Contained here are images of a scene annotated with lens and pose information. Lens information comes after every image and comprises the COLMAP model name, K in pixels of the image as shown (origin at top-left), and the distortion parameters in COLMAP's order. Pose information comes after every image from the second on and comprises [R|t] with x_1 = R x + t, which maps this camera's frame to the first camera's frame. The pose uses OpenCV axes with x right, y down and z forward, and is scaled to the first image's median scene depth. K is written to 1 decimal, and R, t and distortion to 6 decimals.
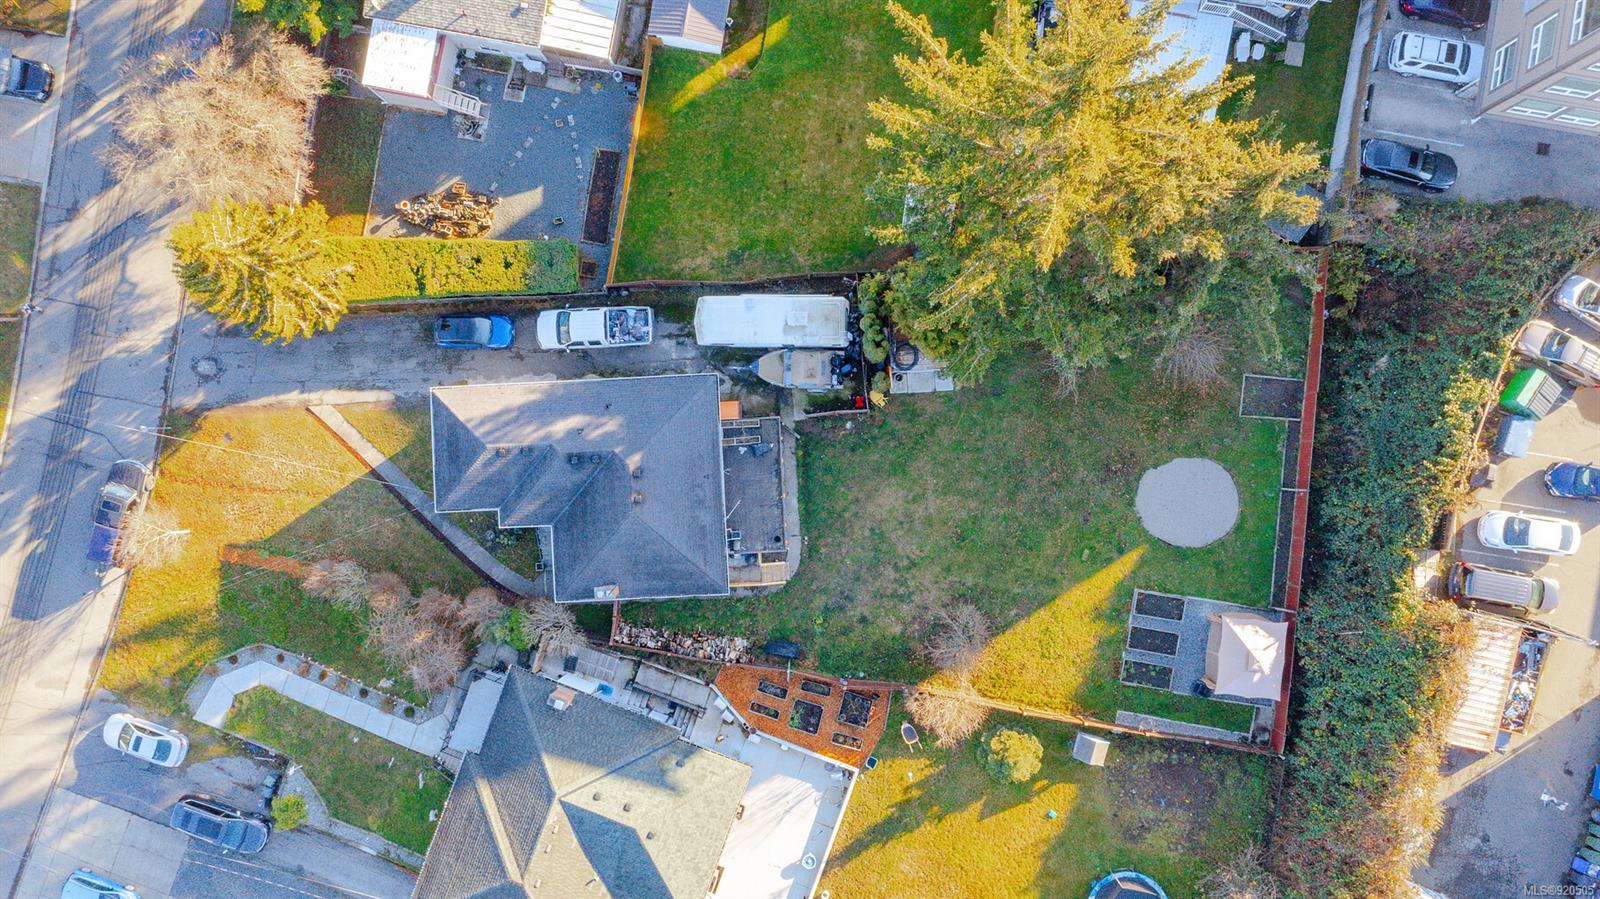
lens RADIAL K [[1279.4, 0, 800.0], [0, 1279.4, 449.5], [0, 0, 1]] dist [-0.090035, -0.000719]
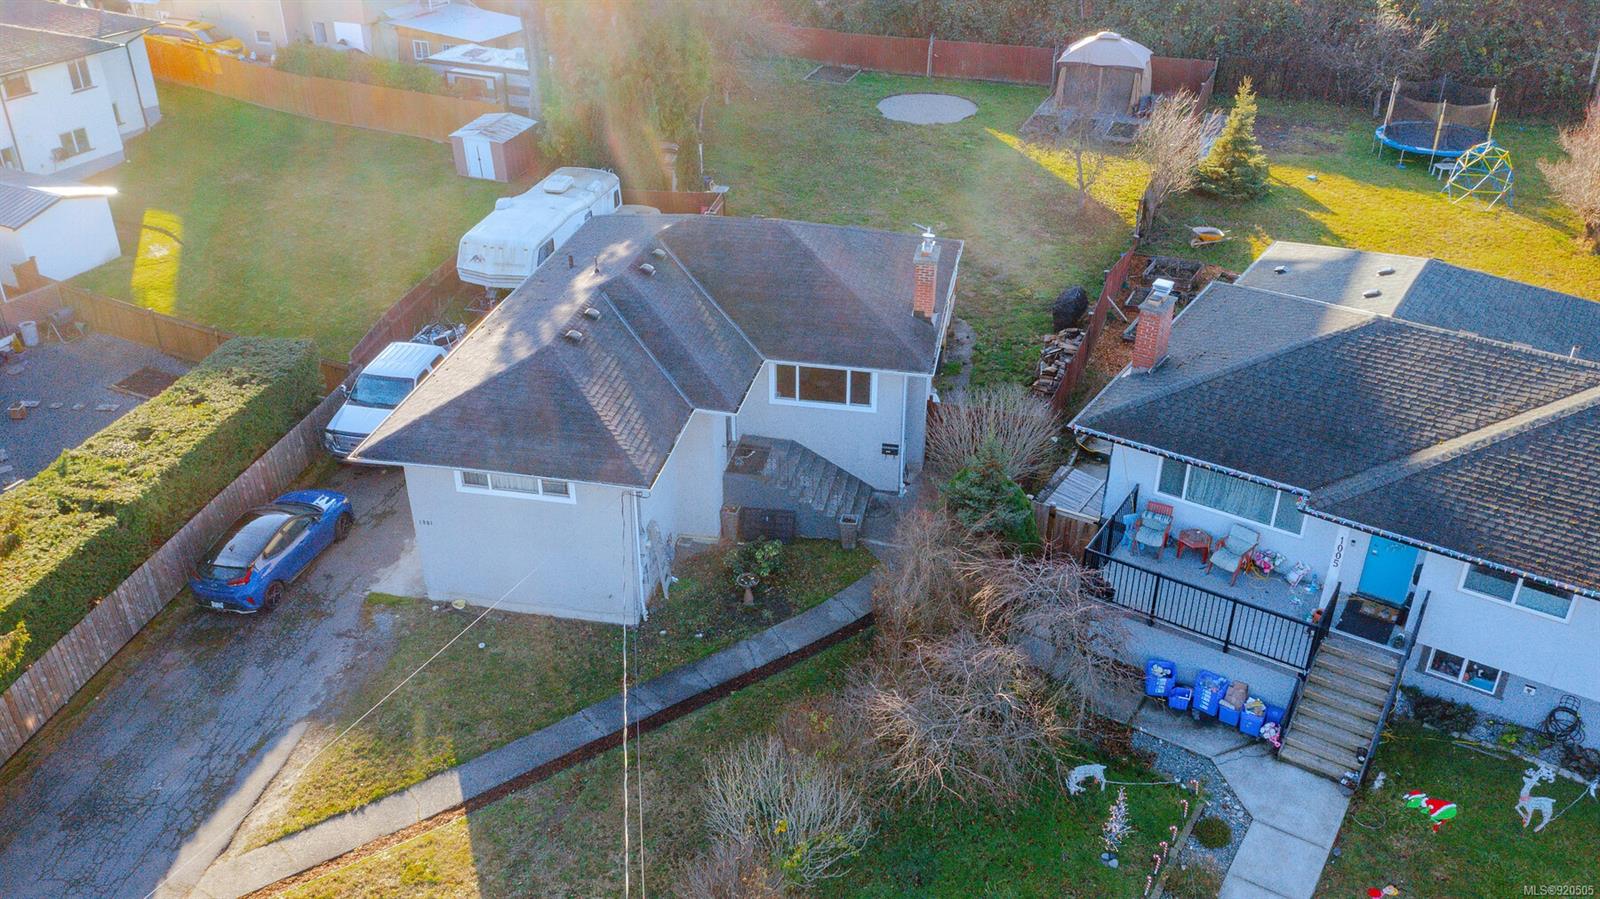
lens RADIAL K [[1271.9, 0, 800.0], [0, 1271.9, 449.5], [0, 0, 1]] dist [-0.017807, -0.000707]
pose [[0.236003, -0.463900, 0.853873, -0.559877], [0.971358, 0.137651, -0.193690, 0.154490], [-0.027684, 0.875128, 0.483099, 0.756599]]
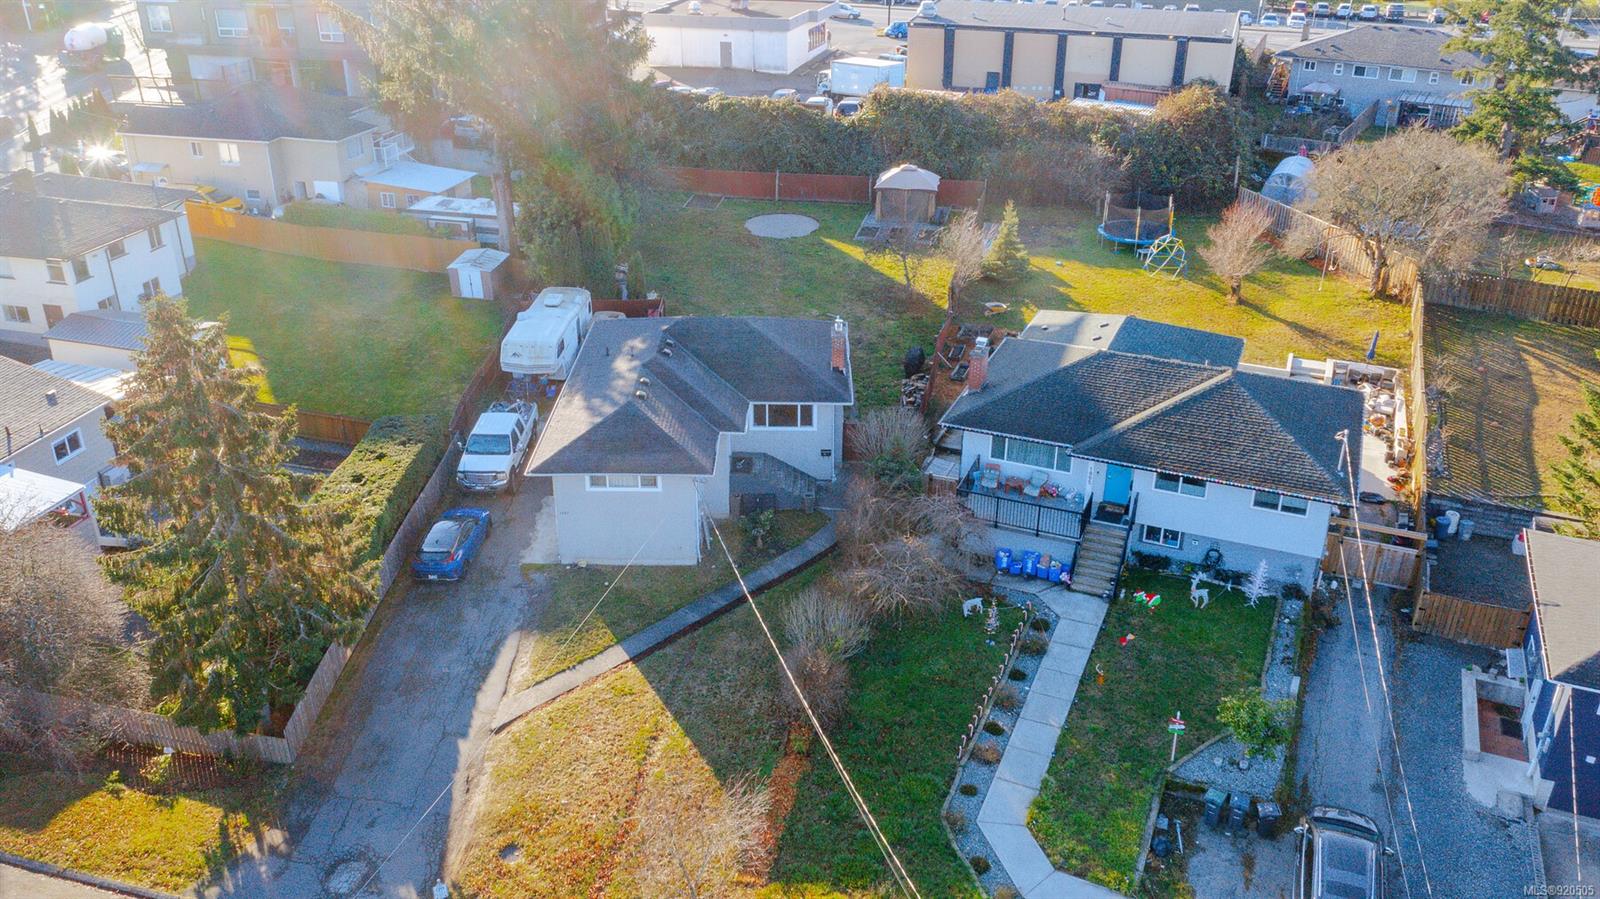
lens RADIAL K [[1271.9, 0, 800.0], [0, 1271.9, 449.5], [0, 0, 1]] dist [-0.017807, -0.000707]
pose [[0.055814, -0.420883, 0.905396, -0.825966], [0.998090, 0.047577, -0.039411, 0.112467], [-0.026489, 0.905866, 0.422735, 0.664303]]
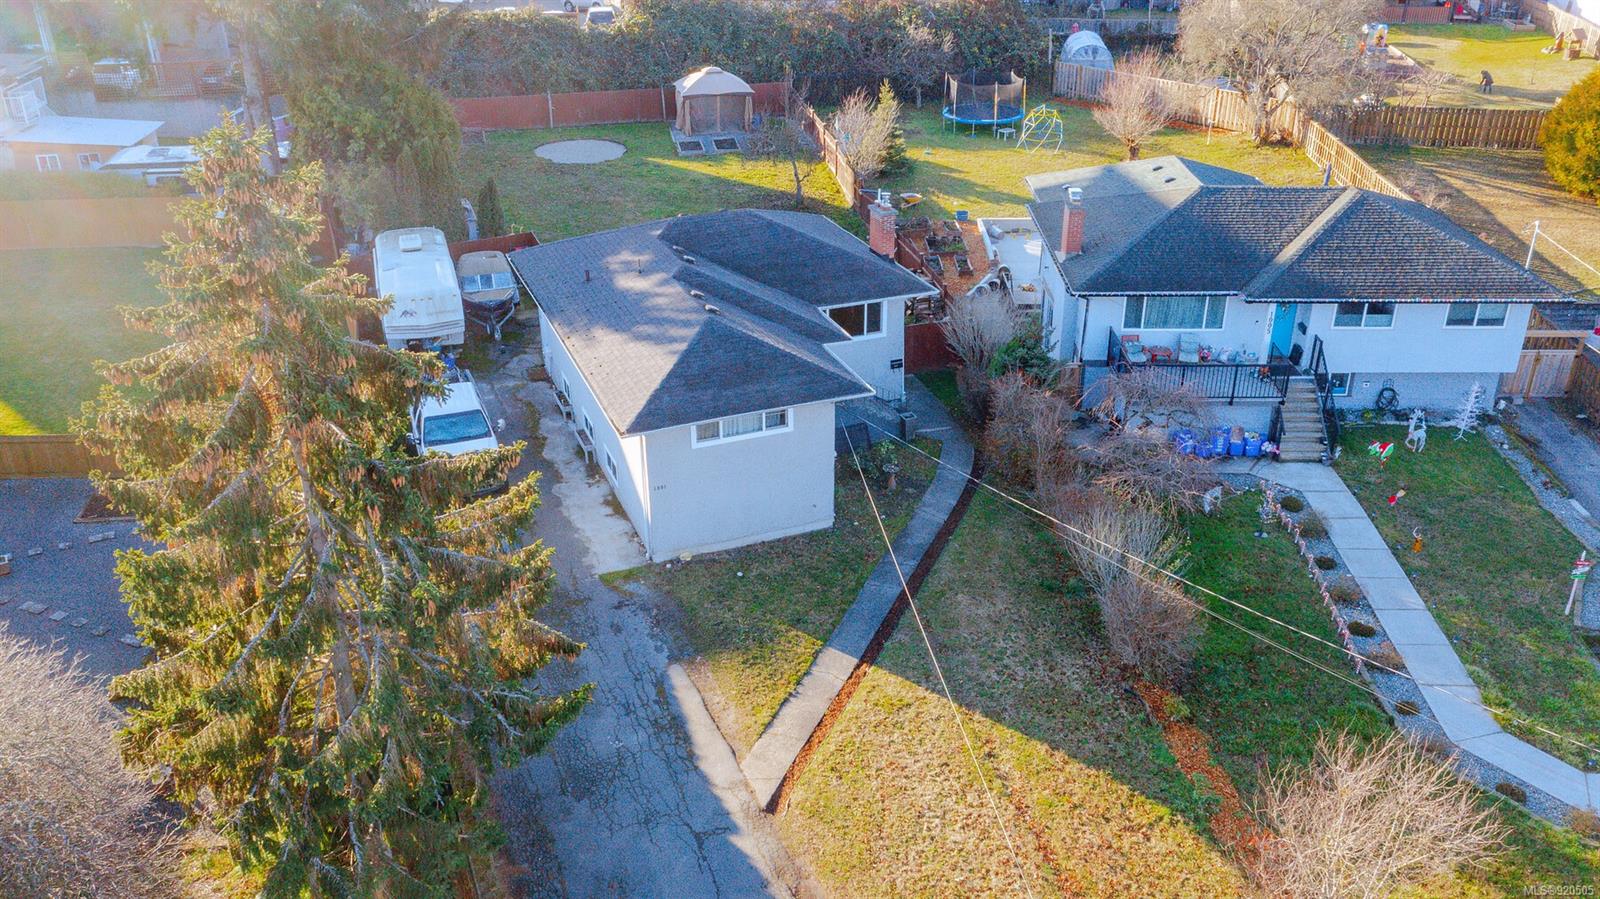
lens RADIAL K [[1271.9, 0, 800.0], [0, 1271.9, 449.5], [0, 0, 1]] dist [-0.017807, -0.000707]
pose [[-0.333483, -0.396776, 0.855195, -0.654597], [0.942706, -0.131033, 0.306814, -0.119825], [-0.009678, 0.908515, 0.417740, 0.770506]]
